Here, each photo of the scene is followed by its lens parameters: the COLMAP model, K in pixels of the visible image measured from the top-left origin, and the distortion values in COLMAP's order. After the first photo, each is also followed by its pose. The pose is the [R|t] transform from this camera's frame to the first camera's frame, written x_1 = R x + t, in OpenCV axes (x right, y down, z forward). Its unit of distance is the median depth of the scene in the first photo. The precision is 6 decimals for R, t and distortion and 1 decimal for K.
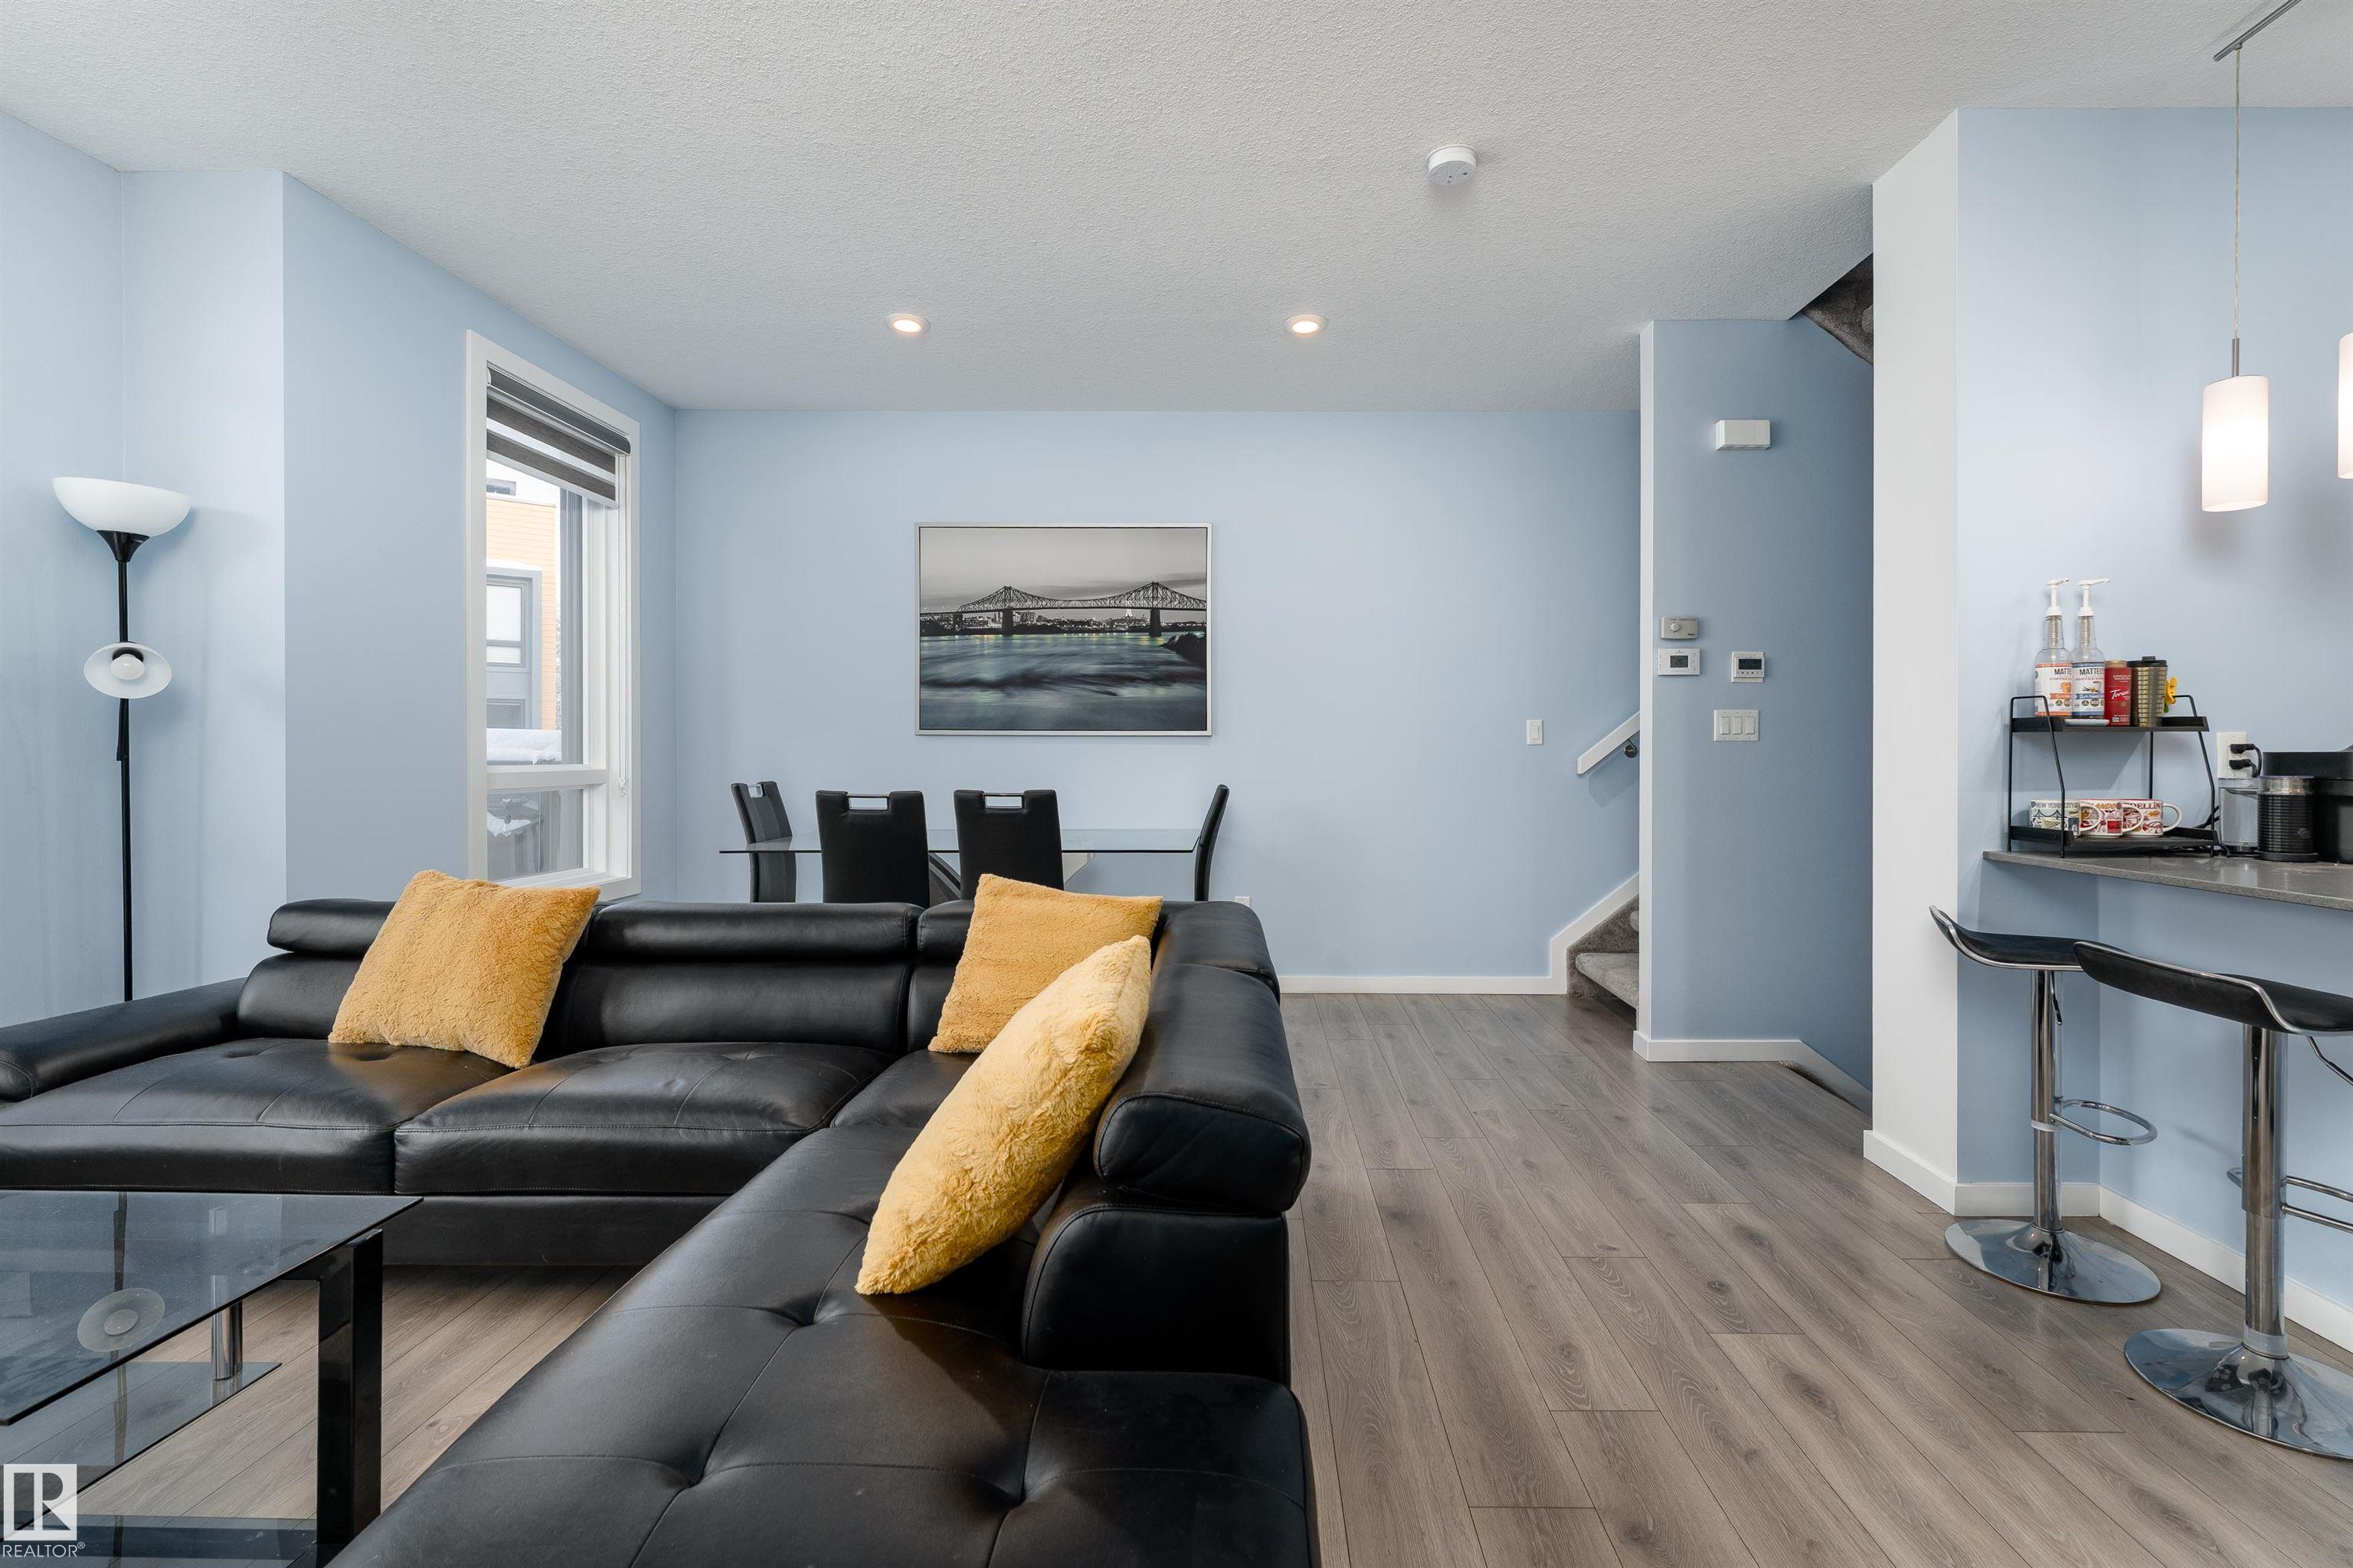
lens RADIAL K [[1051.2, 0, 1220.5], [0, 1051.2, 760.3], [0, 0, 1]] dist [0.003071, -0.000651]
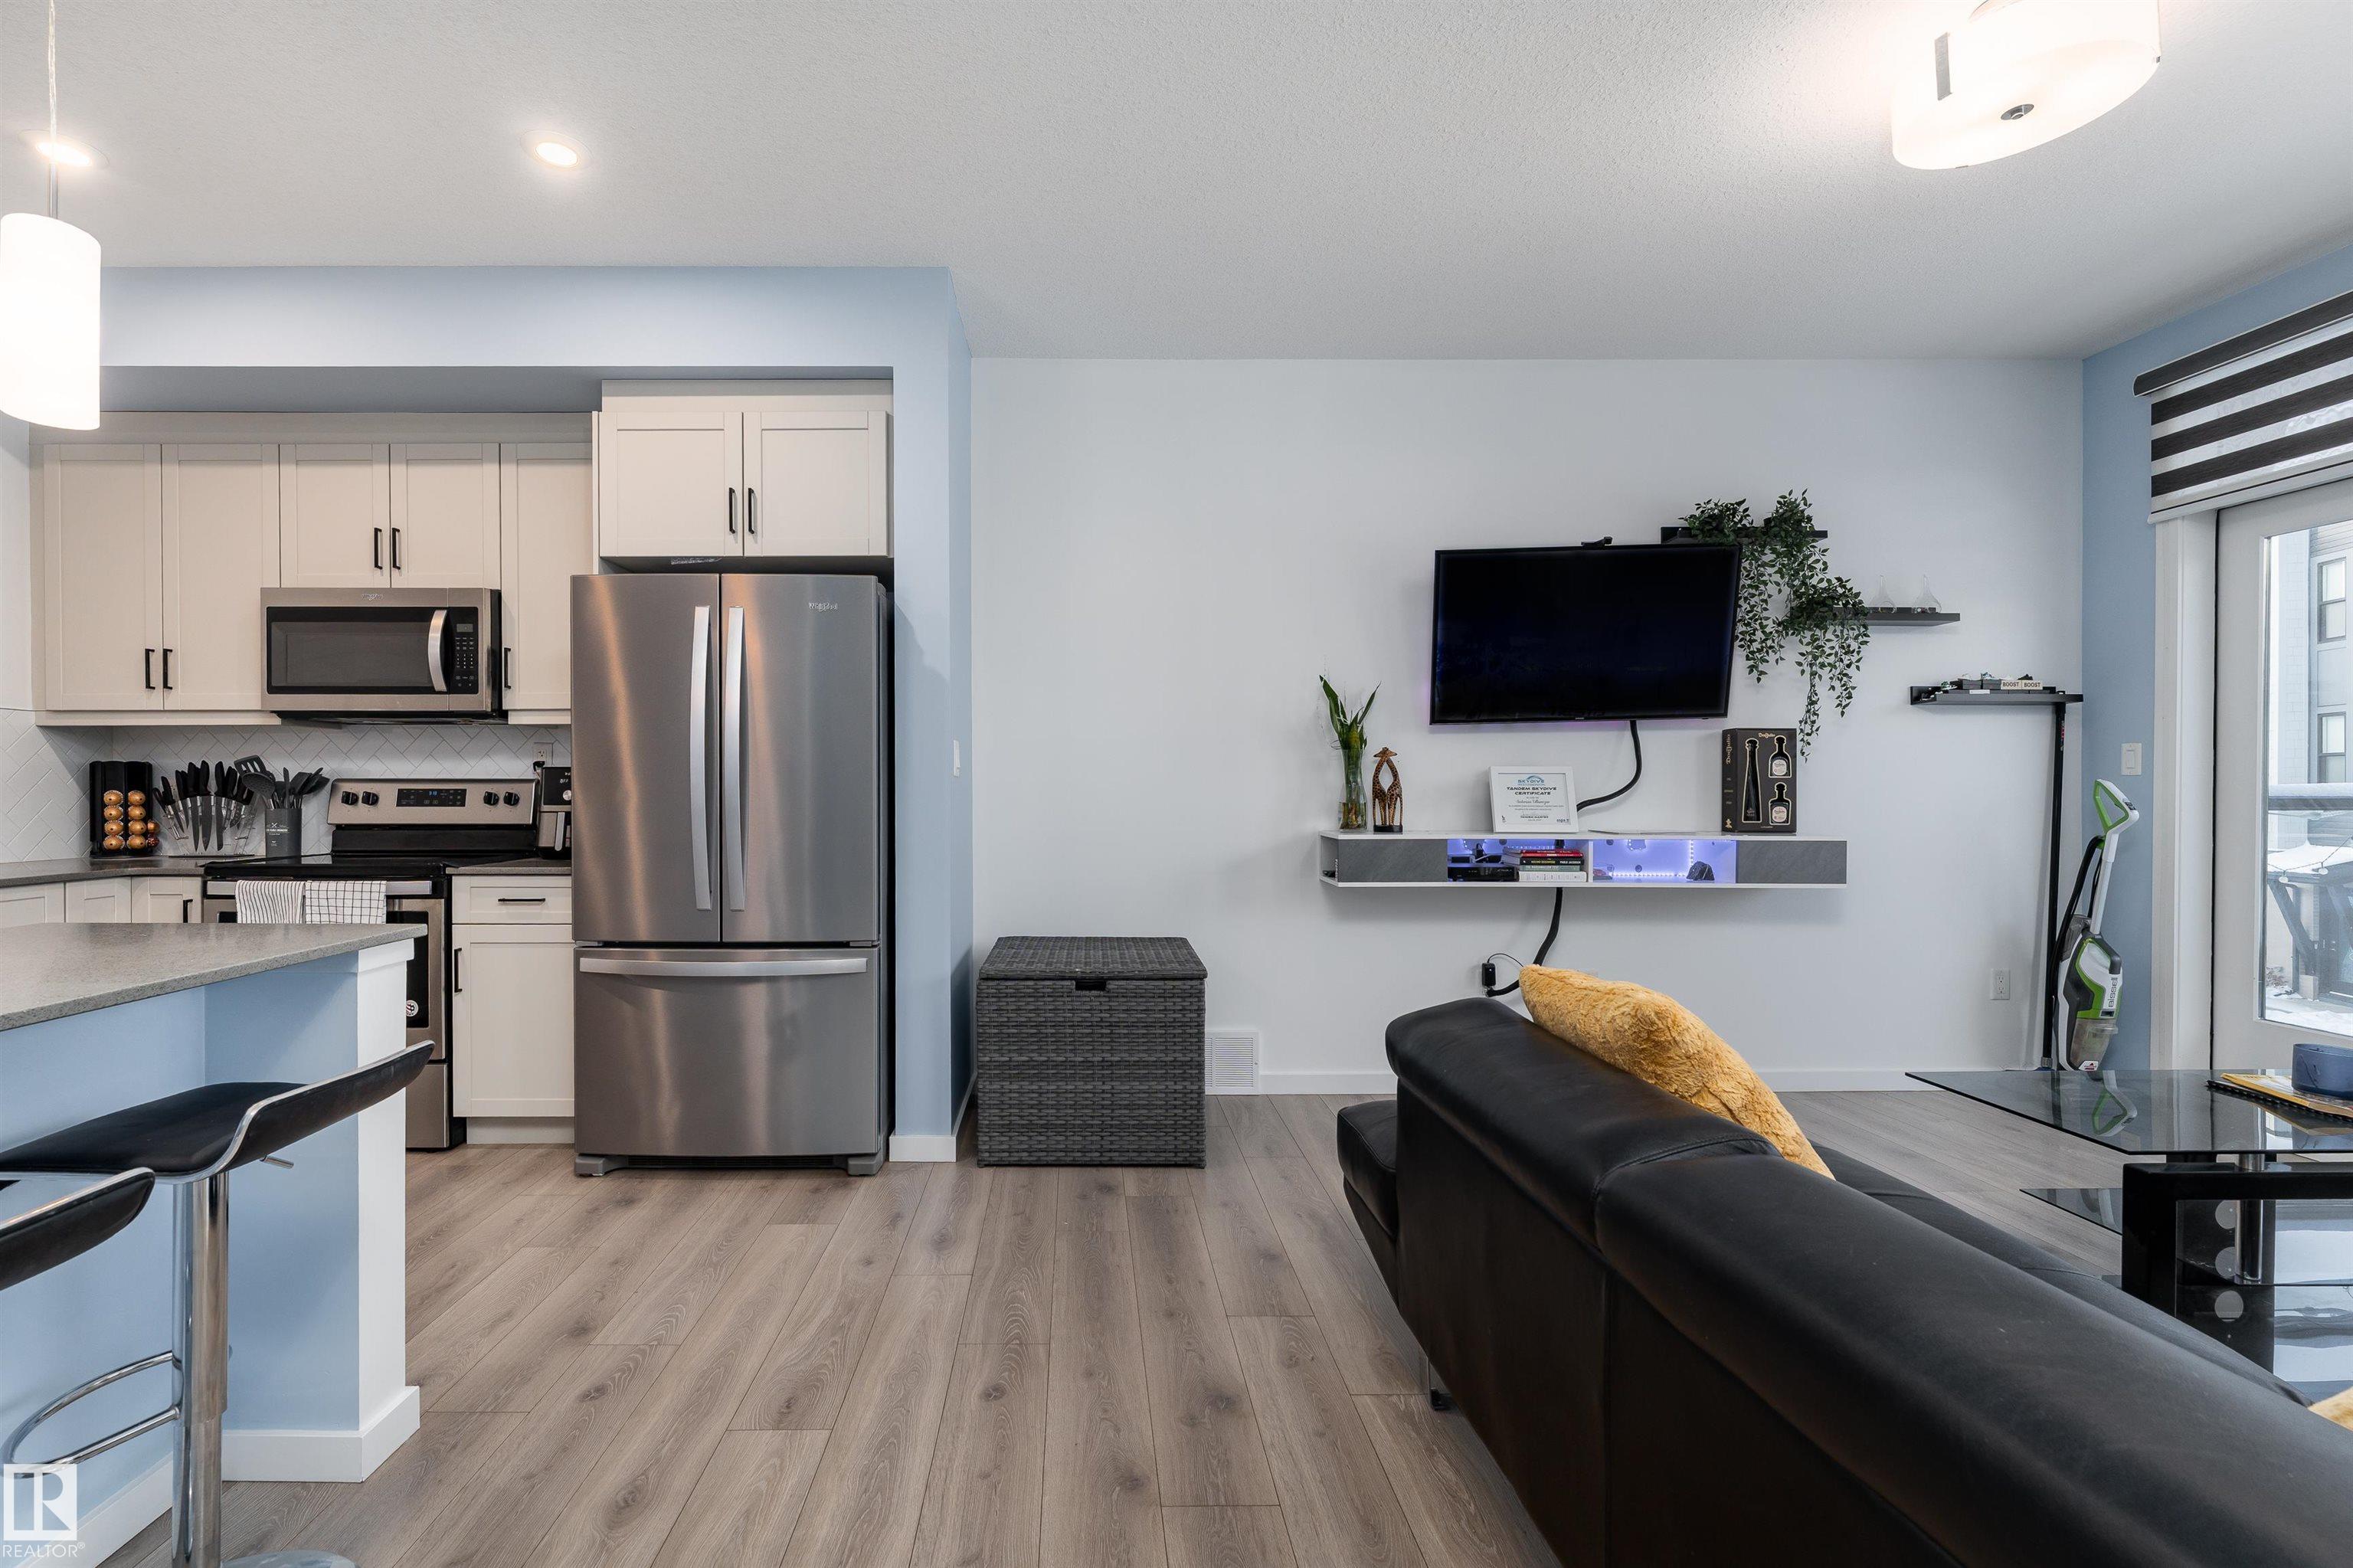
lens RADIAL K [[1058.5, 0, 1080.3], [0, 1058.5, 795.3], [0, 0, 1]] dist [-0.002916, -0.000794]
pose [[-0.999817, 0.000722, -0.019098, 0.158523], [0.000435, 0.999887, 0.015057, -0.005628], [0.019106, 0.015046, -0.999704, 0.710423]]
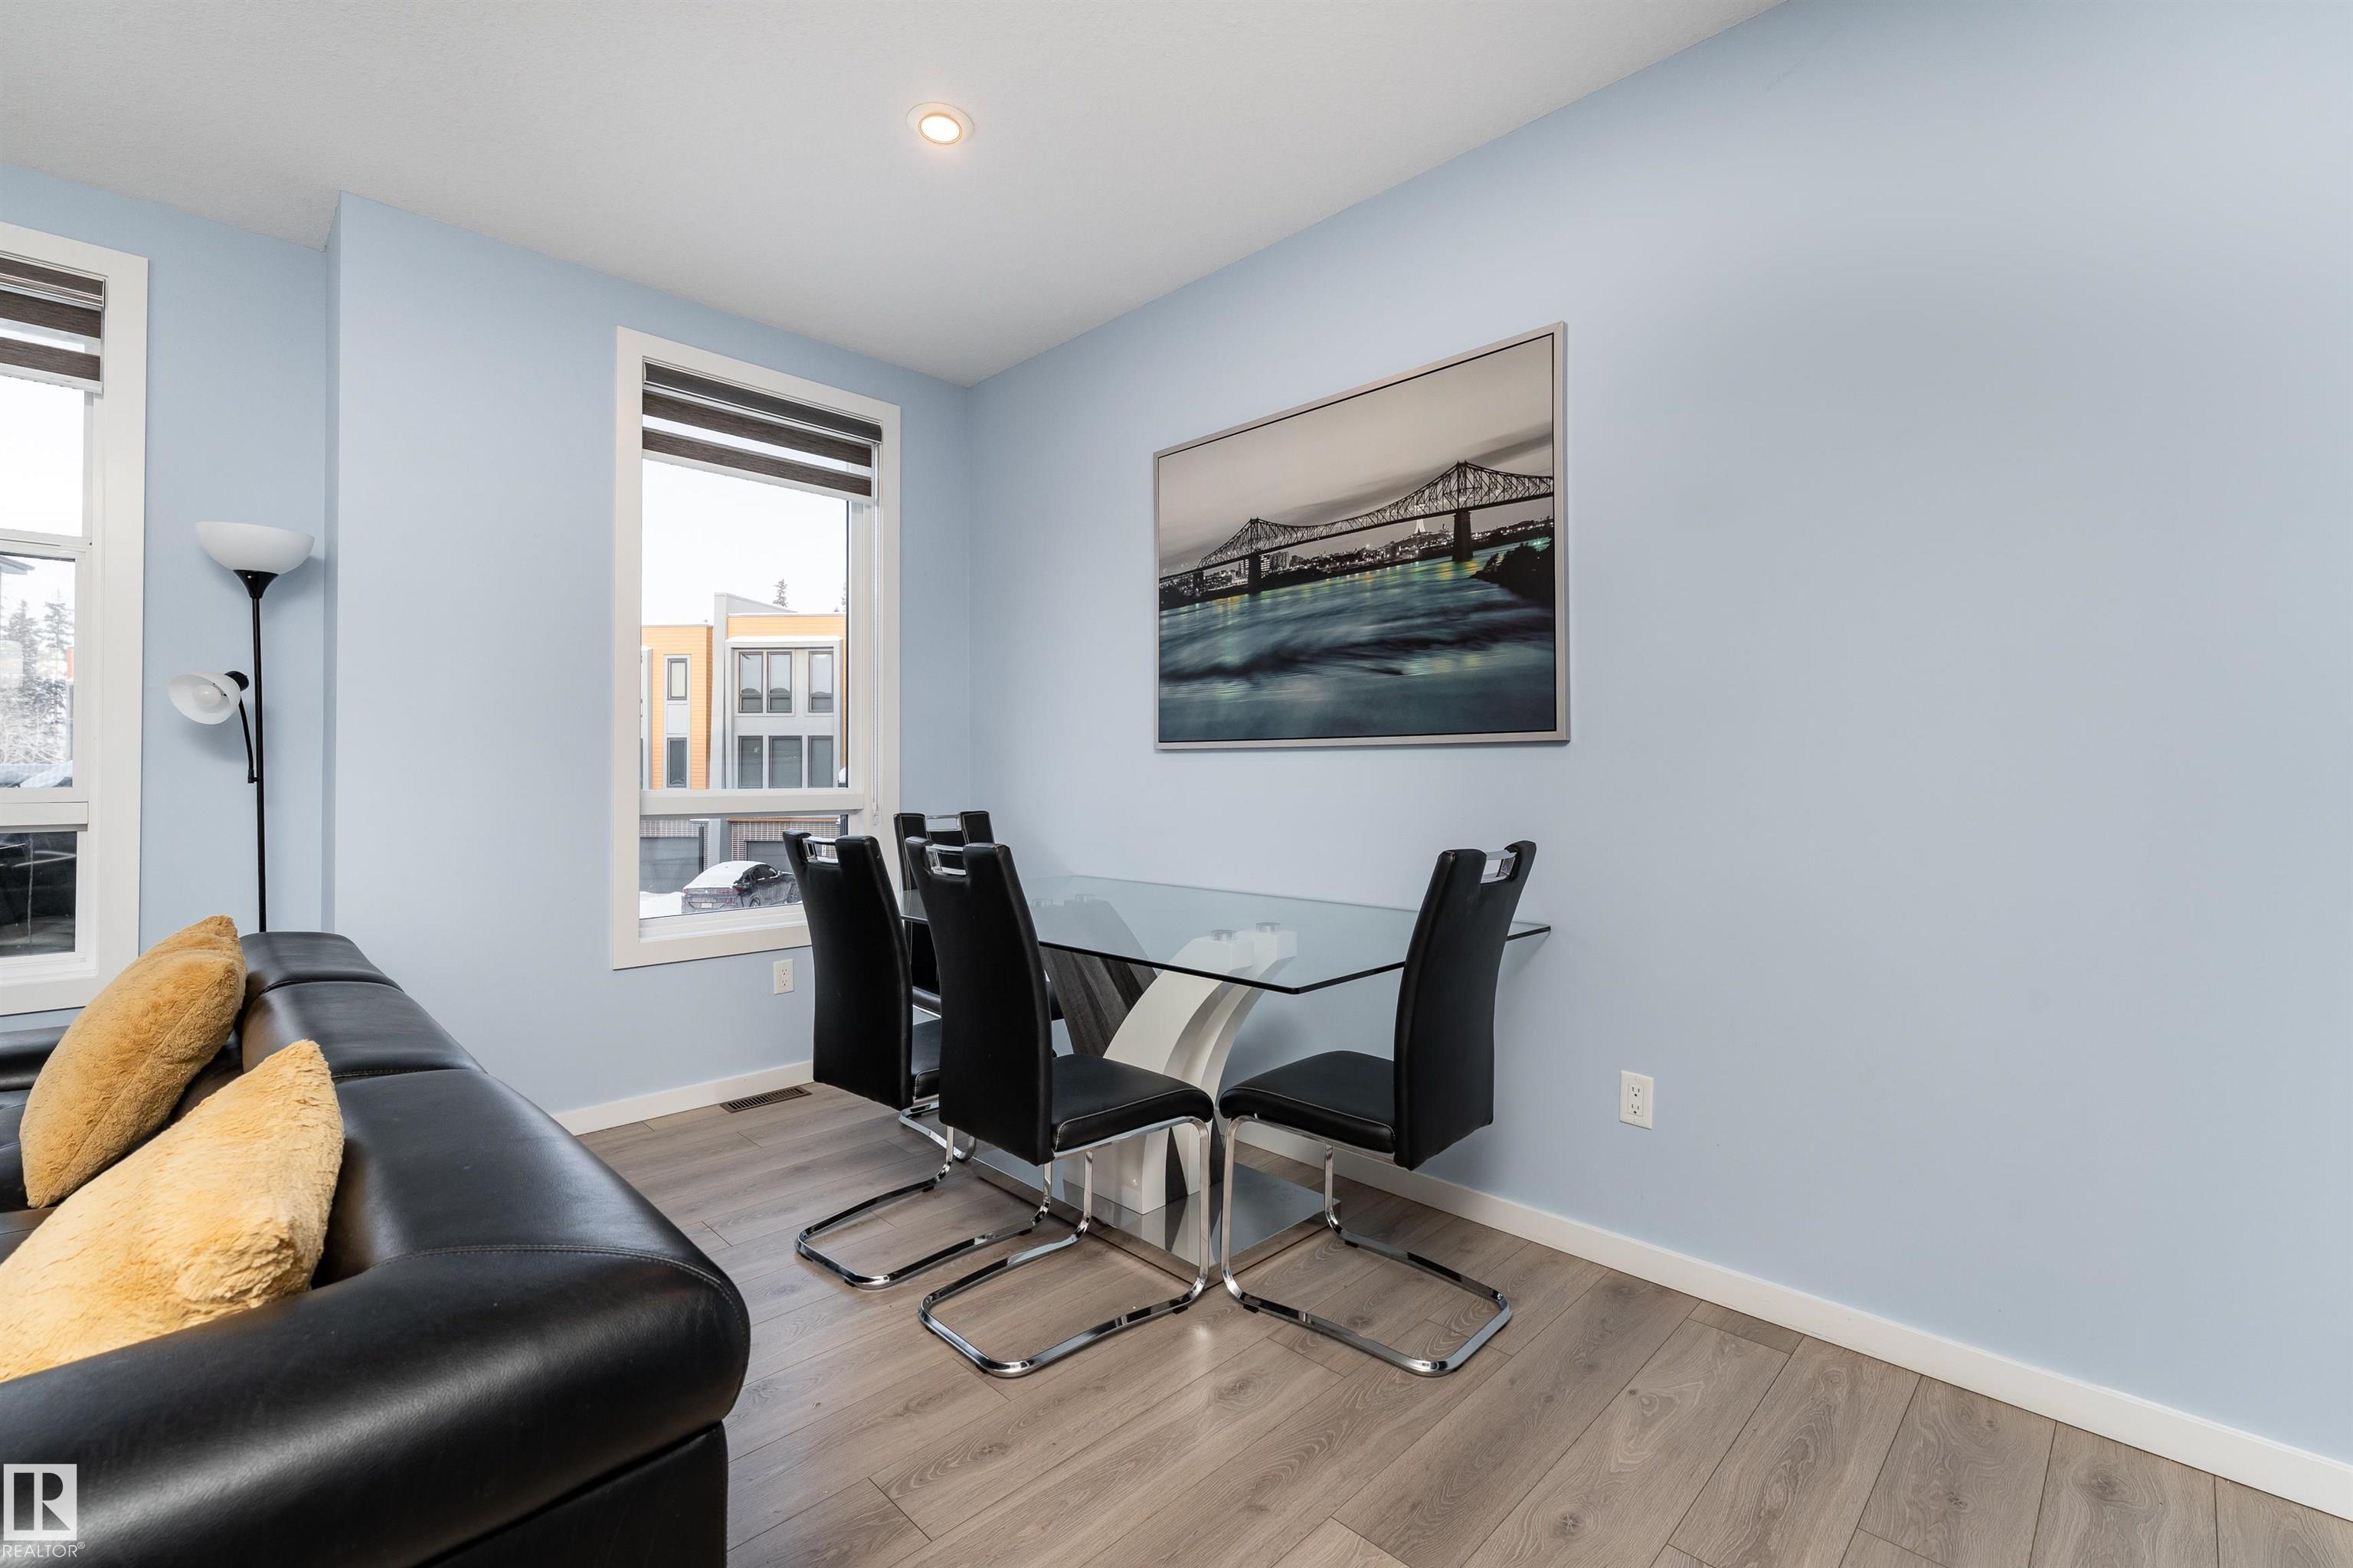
lens RADIAL K [[1025.0, 0, 1152.0], [0, 1025.0, 753.0], [0, 0, 1]] dist [-0.001633, -0.000099]
pose [[0.710538, -0.017219, -0.703448, 0.210380], [-0.005331, 0.999540, -0.029851, -0.002026], [0.703639, 0.024961, 0.710119, 0.553382]]
